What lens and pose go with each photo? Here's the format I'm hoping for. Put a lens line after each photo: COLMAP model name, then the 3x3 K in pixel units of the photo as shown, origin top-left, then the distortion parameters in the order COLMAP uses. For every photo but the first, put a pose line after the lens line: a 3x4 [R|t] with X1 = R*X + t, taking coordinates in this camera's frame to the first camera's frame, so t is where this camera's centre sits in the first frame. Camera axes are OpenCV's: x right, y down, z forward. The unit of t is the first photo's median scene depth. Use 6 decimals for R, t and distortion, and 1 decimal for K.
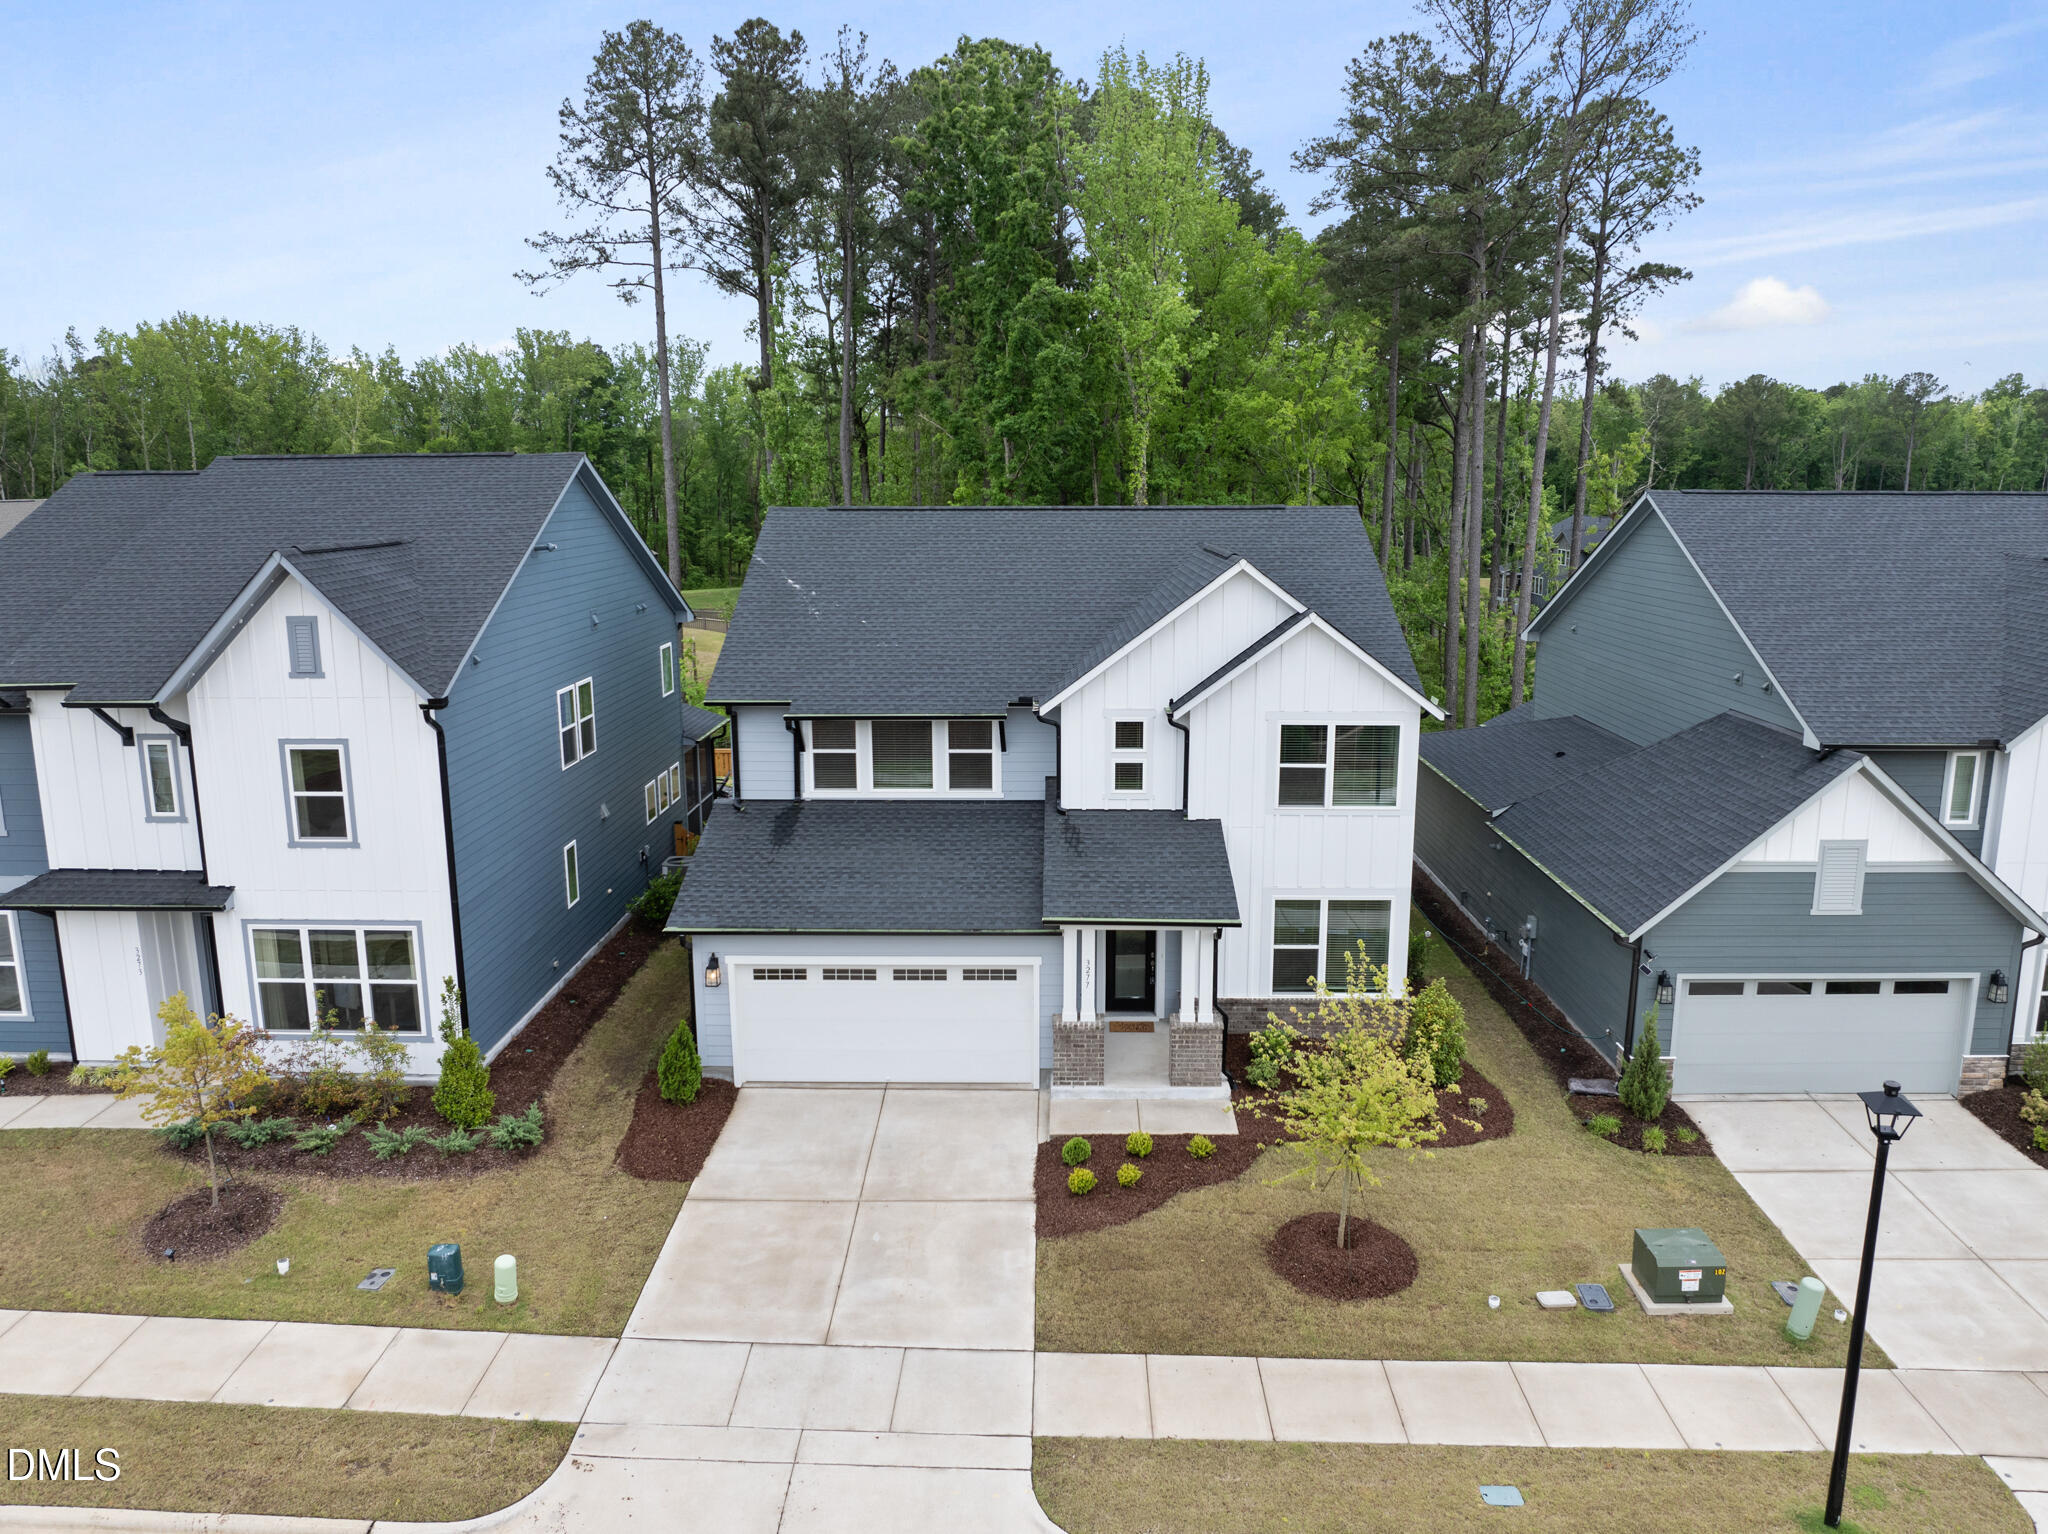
lens RADIAL K [[1446.6, 0, 1024.0], [0, 1446.6, 767.0], [0, 0, 1]] dist [-0.057369, 0.026539]
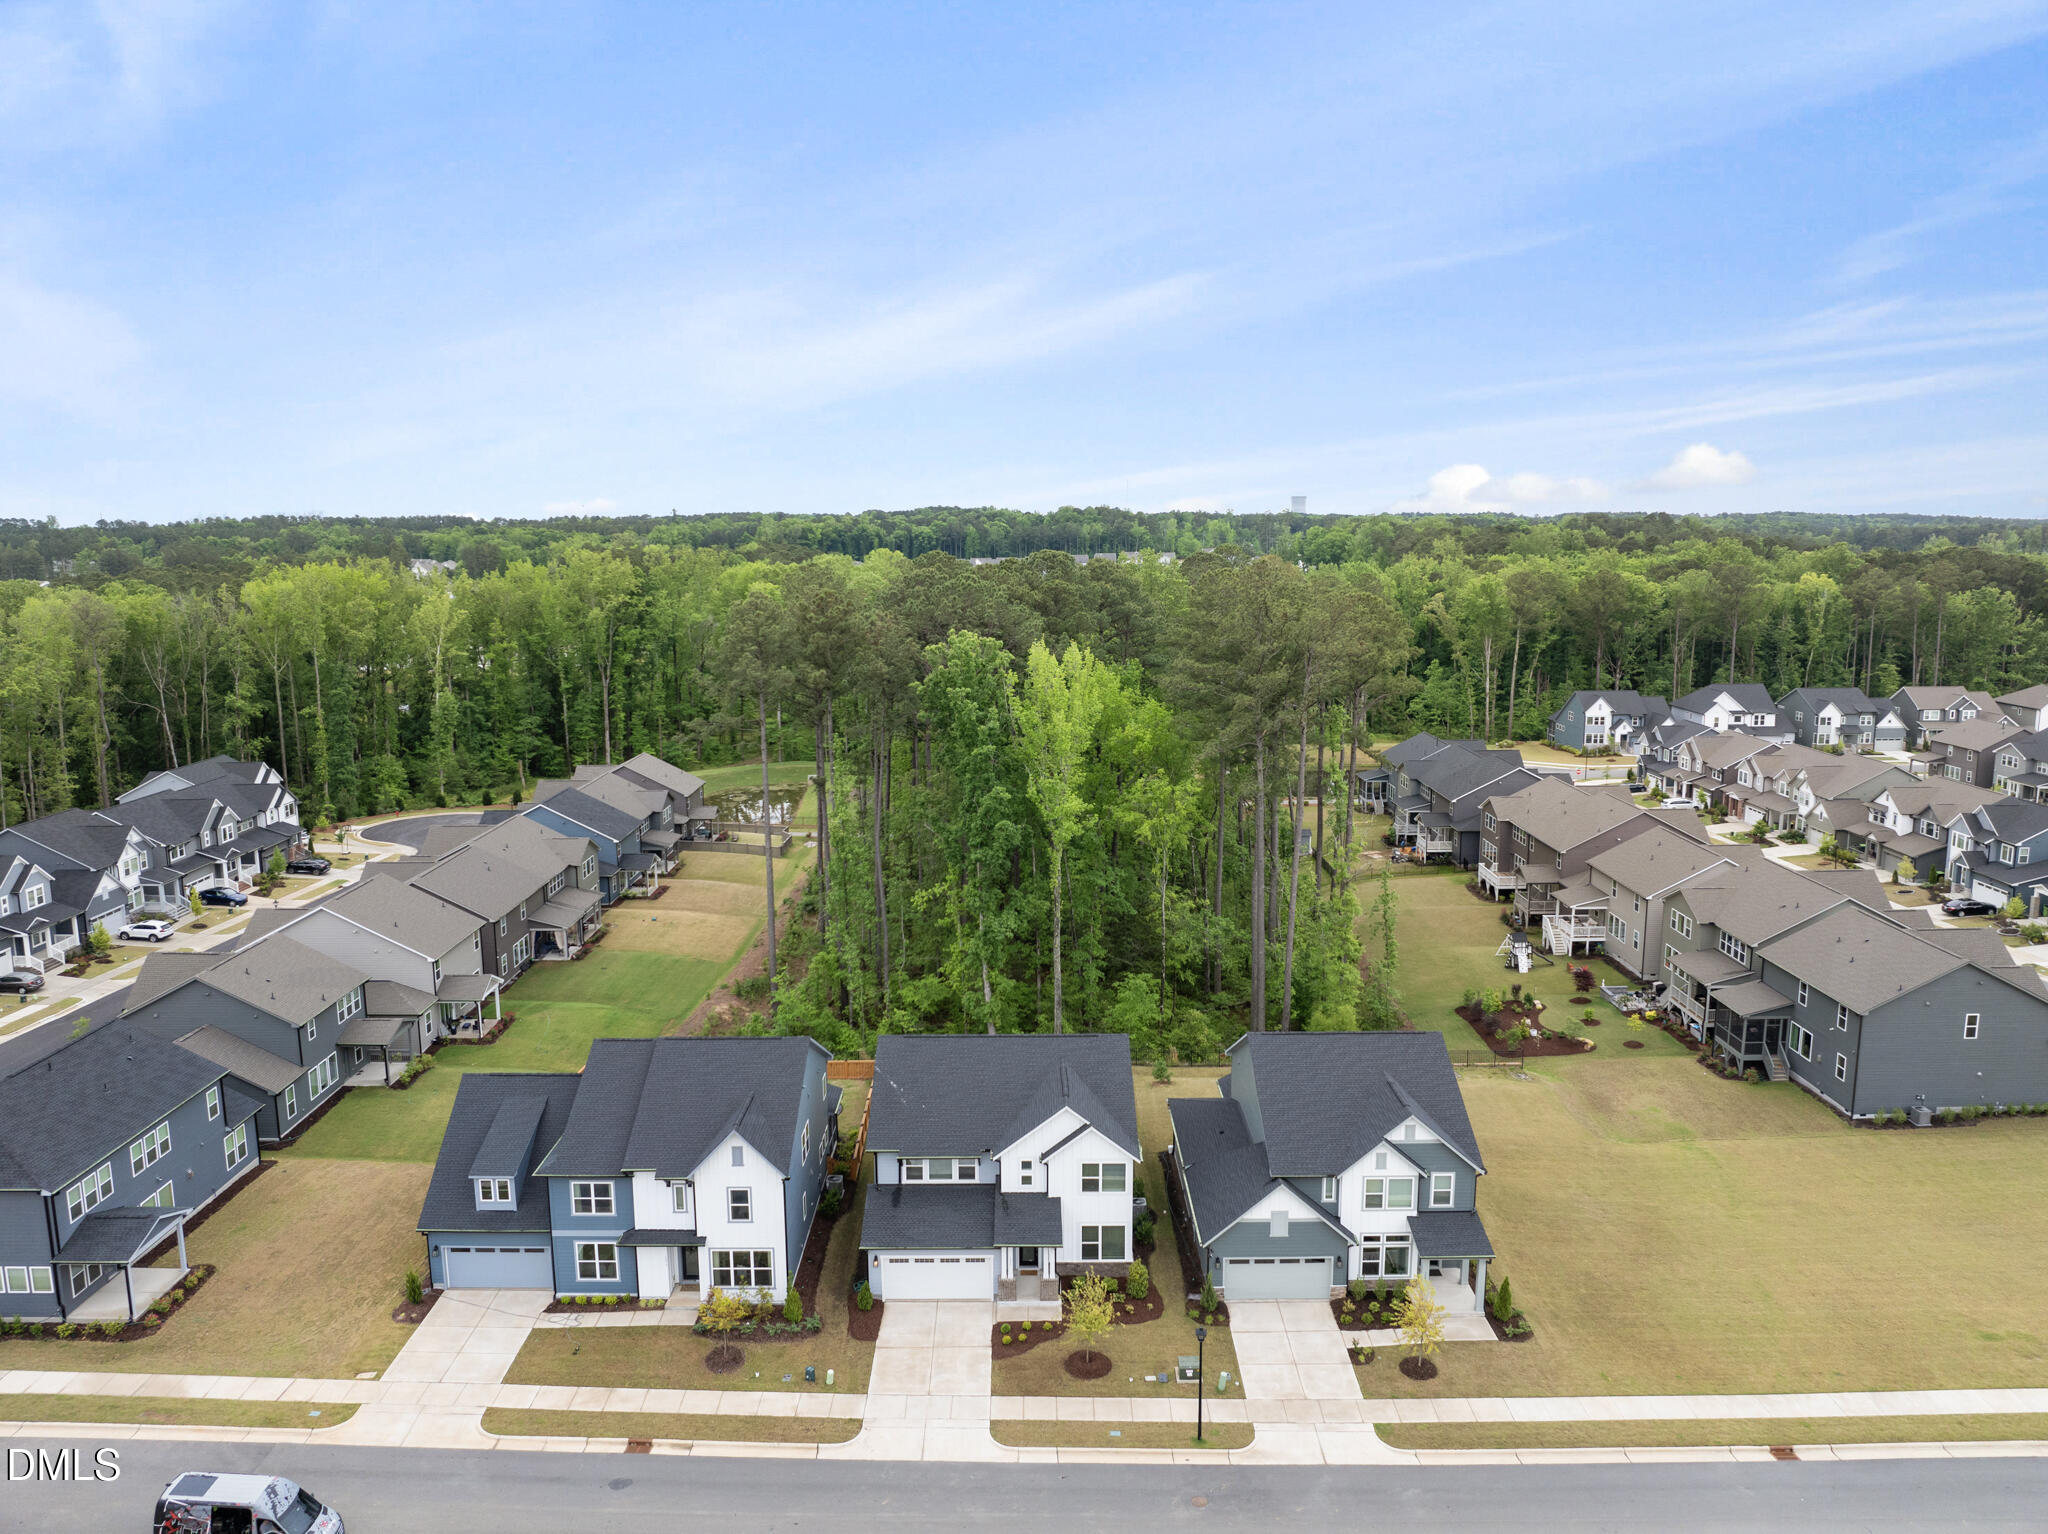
lens RADIAL K [[1446.6, 0, 1024.0], [0, 1446.6, 767.0], [0, 0, 1]] dist [-0.057369, 0.026539]
pose [[0.999744, -0.006184, 0.021756, 0.016106], [0.006900, 0.999433, -0.032969, -0.733902], [-0.021539, 0.033111, 0.999220, -1.847519]]
